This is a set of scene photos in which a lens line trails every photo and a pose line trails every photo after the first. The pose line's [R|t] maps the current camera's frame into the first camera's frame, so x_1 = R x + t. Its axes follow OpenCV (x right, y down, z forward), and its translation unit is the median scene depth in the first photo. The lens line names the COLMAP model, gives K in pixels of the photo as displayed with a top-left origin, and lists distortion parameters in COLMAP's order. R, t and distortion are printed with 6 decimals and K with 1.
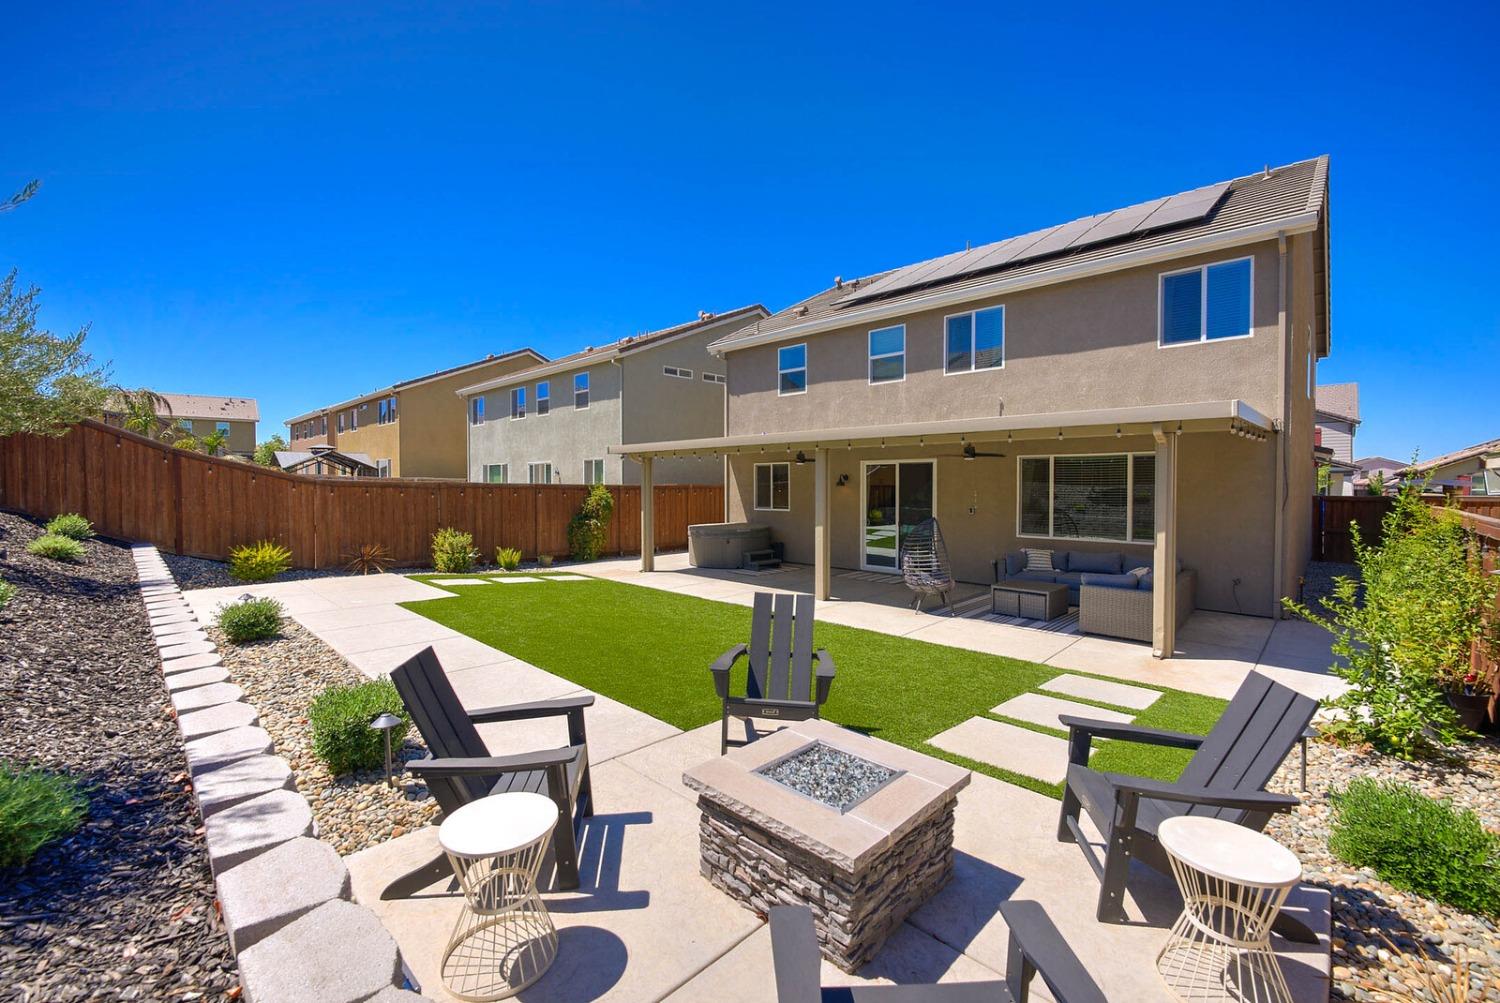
lens RADIAL K [[606.6, 0, 754.9], [0, 606.6, 496.2], [0, 0, 1]] dist [-0.006043, -0.003265]
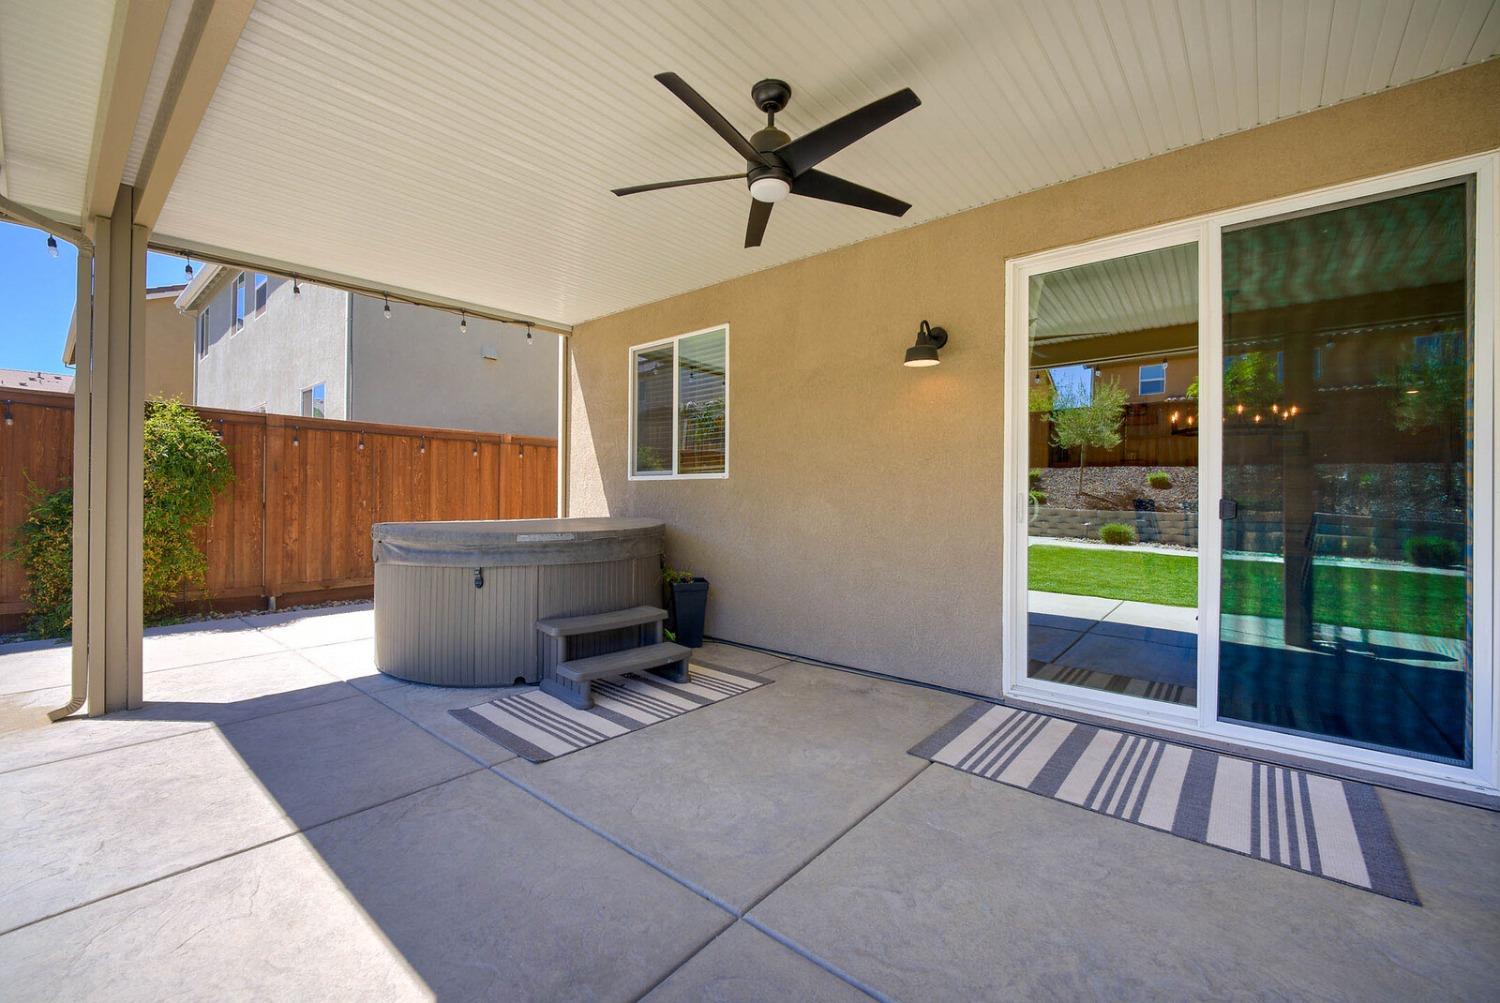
lens RADIAL K [[606.6, 0, 754.9], [0, 606.6, 496.2], [0, 0, 1]] dist [-0.006043, -0.003265]
pose [[0.997746, 0.010967, 0.066208, 0.053215], [-0.009358, 0.999654, -0.024565, 0.043633], [-0.066454, 0.023890, 0.997503, 0.724288]]
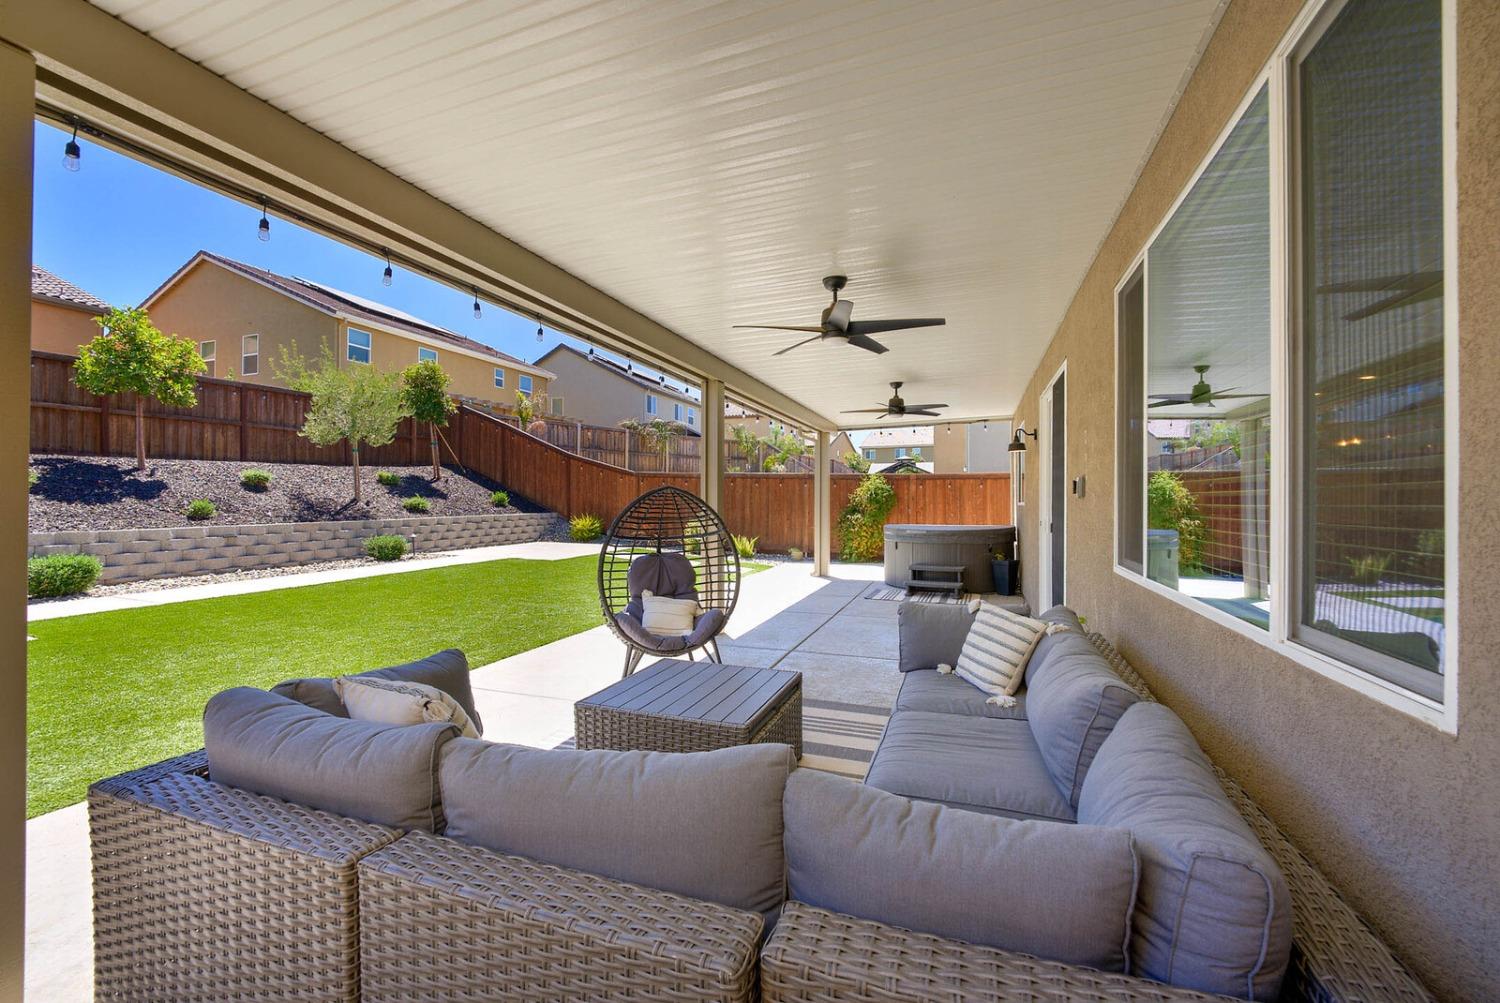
lens RADIAL K [[606.6, 0, 754.9], [0, 606.6, 496.2], [0, 0, 1]] dist [-0.006043, -0.003265]
pose [[0.403135, -0.002890, -0.915136, 0.499426], [-0.022935, 0.999649, -0.013260, 0.030664], [0.914853, 0.026335, 0.402927, 0.572803]]
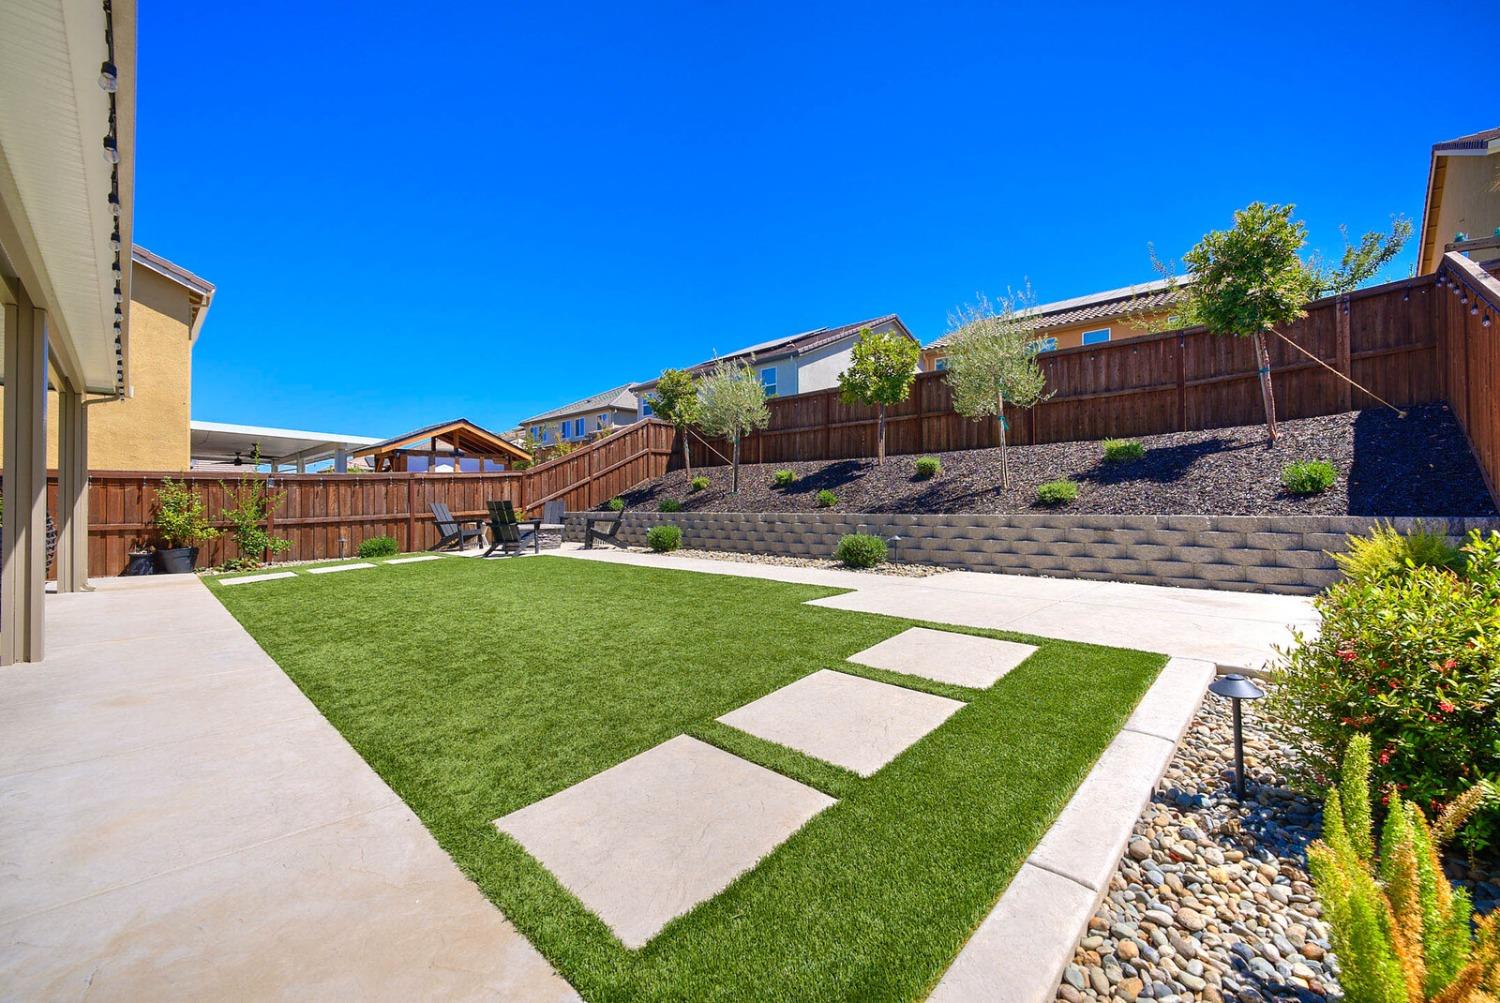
lens RADIAL K [[606.6, 0, 754.9], [0, 606.6, 496.2], [0, 0, 1]] dist [-0.006043, -0.003265]
pose [[-0.999917, 0.003935, 0.012289, -0.297166], [0.004091, 0.999911, 0.012728, 0.037573], [-0.012237, 0.012777, -0.999843, 1.026095]]
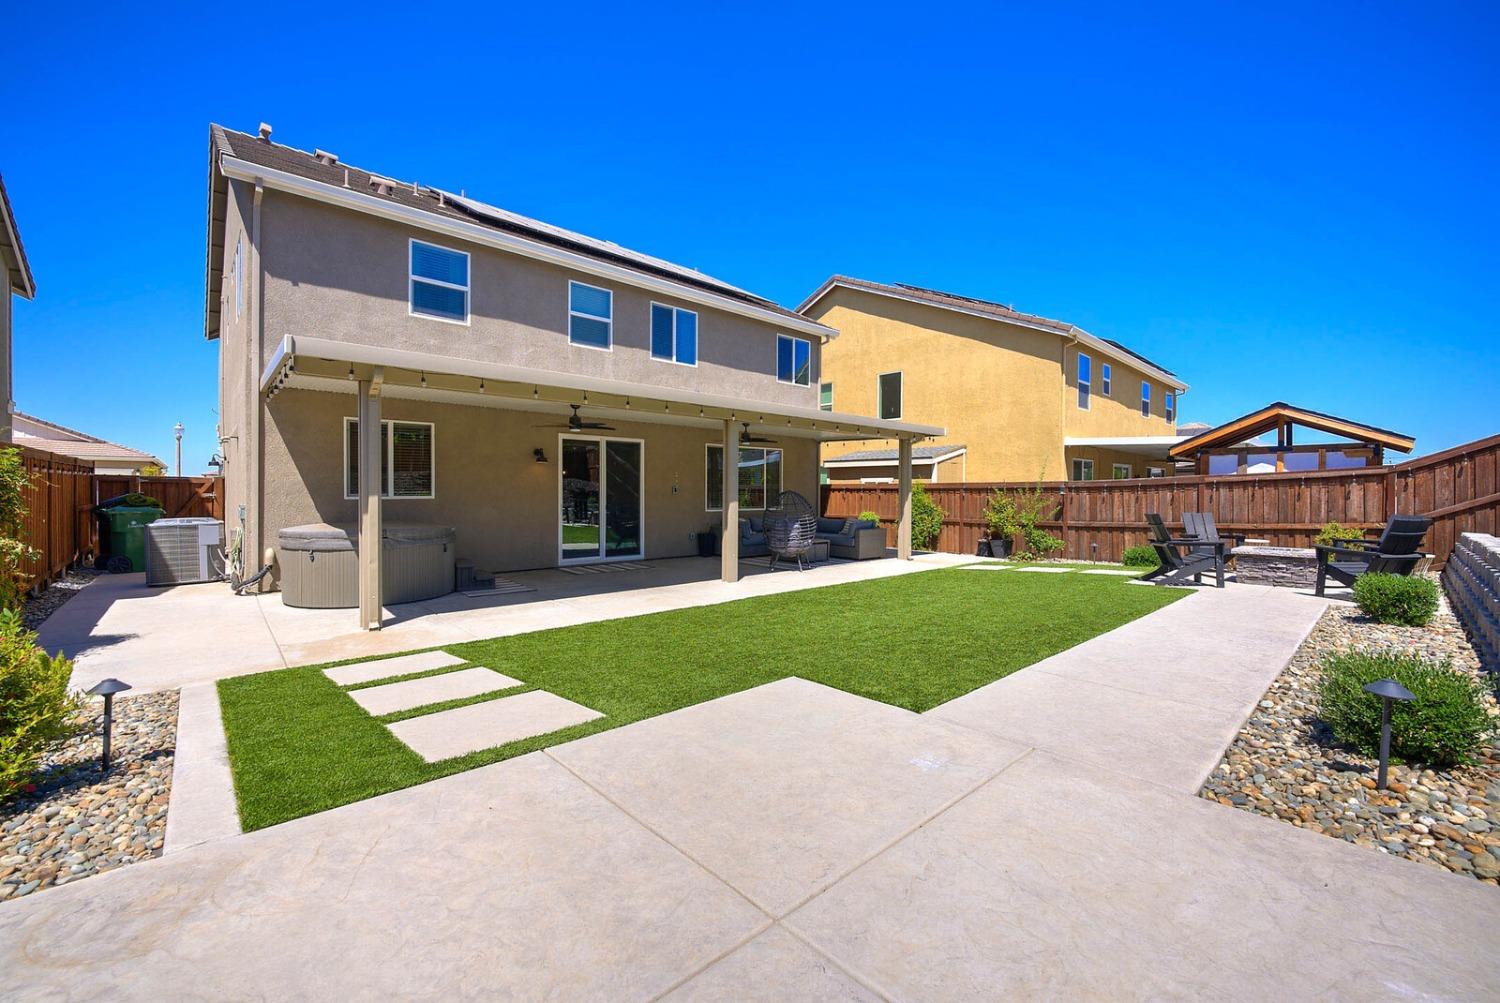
lens RADIAL K [[606.6, 0, 754.9], [0, 606.6, 496.2], [0, 0, 1]] dist [-0.006043, -0.003265]
pose [[0.067507, -0.007134, 0.997693, -0.594966], [0.015076, 0.999868, 0.006129, 0.024675], [-0.997605, 0.014627, 0.067605, 0.648987]]
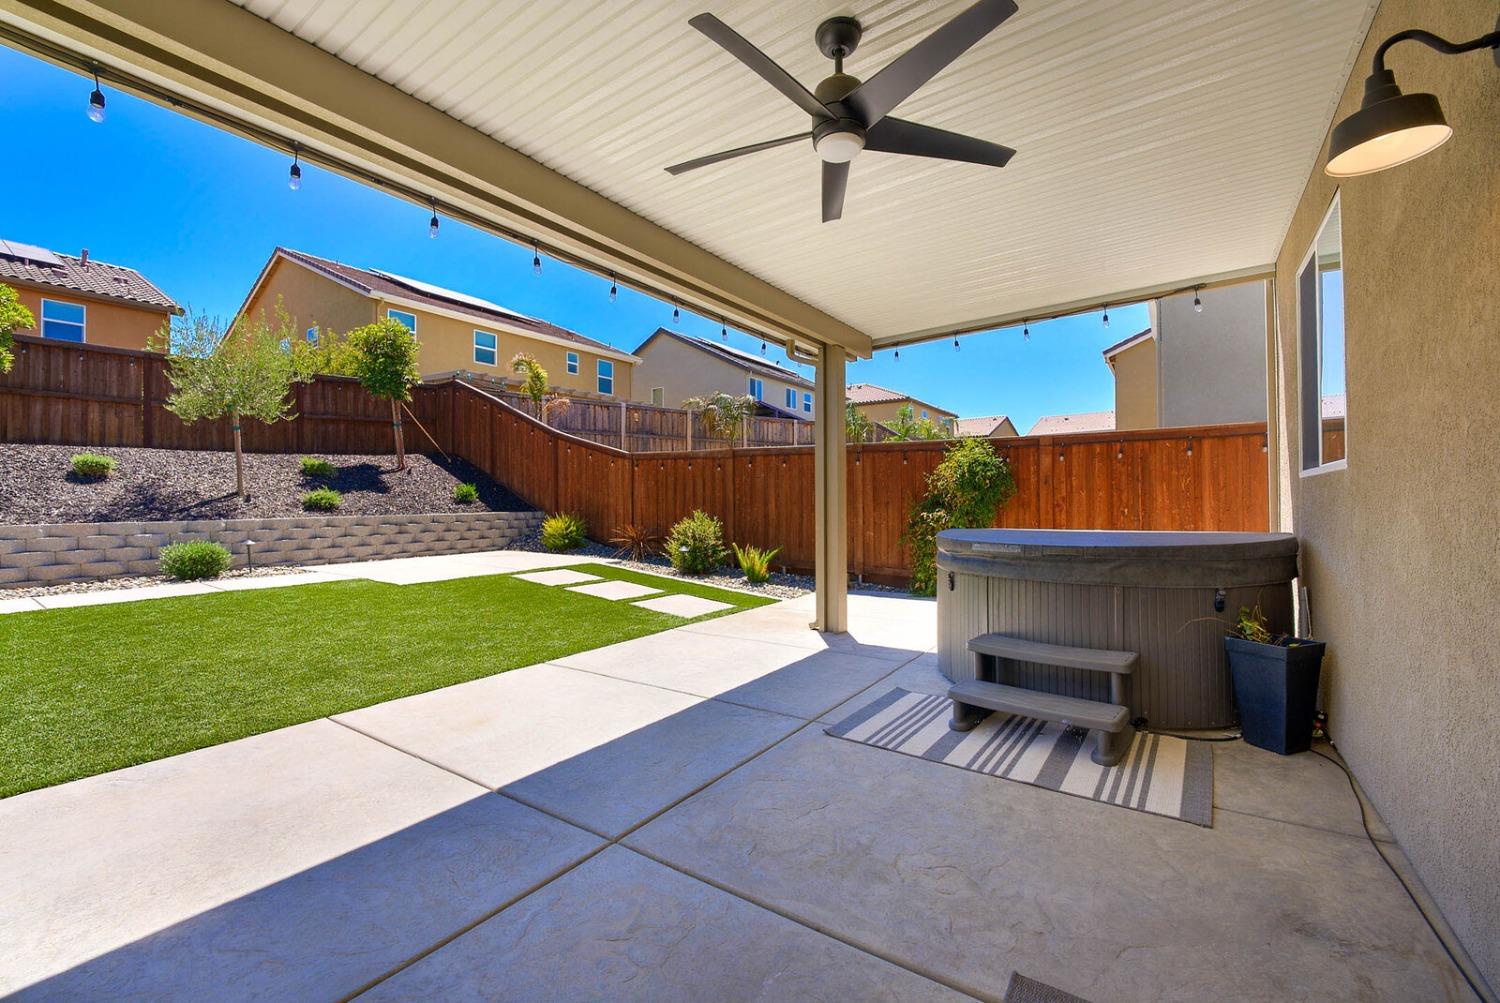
lens RADIAL K [[620.3, 0, 754.9], [0, 620.3, 499.2], [0, 0, 1]] dist [-0.010742, -0.000855]
pose [[0.156089, -0.004667, -0.987732, 0.213810], [-0.016221, 0.999842, -0.007287, 0.039223], [0.987610, 0.017159, 0.155989, 0.852246]]
